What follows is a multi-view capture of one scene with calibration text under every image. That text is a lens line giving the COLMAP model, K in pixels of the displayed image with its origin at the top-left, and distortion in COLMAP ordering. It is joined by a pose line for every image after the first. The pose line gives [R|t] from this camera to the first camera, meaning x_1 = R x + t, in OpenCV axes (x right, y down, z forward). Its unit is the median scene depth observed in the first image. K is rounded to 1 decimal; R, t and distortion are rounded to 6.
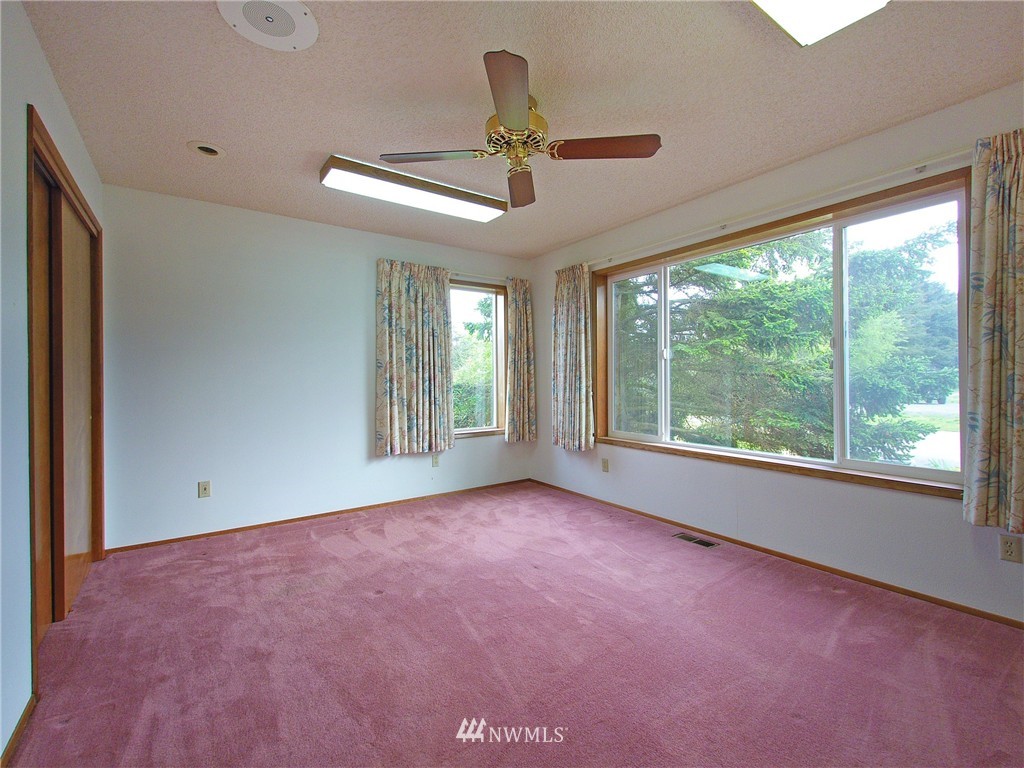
lens RADIAL K [[464.7, 0, 513.6], [0, 464.7, 380.9], [0, 0, 1]] dist [0.013683, -0.003994]
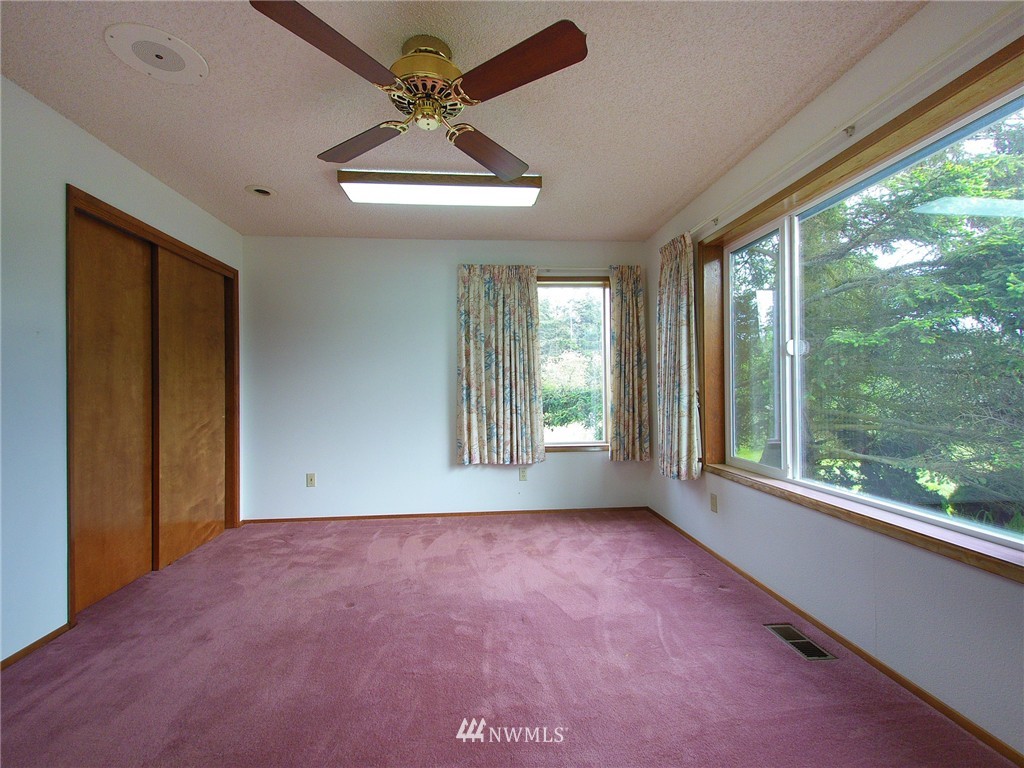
lens RADIAL K [[464.7, 0, 508.8], [0, 464.7, 385.9], [0, 0, 1]] dist [0.013683, -0.003994]
pose [[0.854438, -0.003754, -0.519540, 0.311560], [0.001756, 0.999989, -0.004339, -0.000747], [0.519550, 0.002795, 0.854435, 0.207258]]
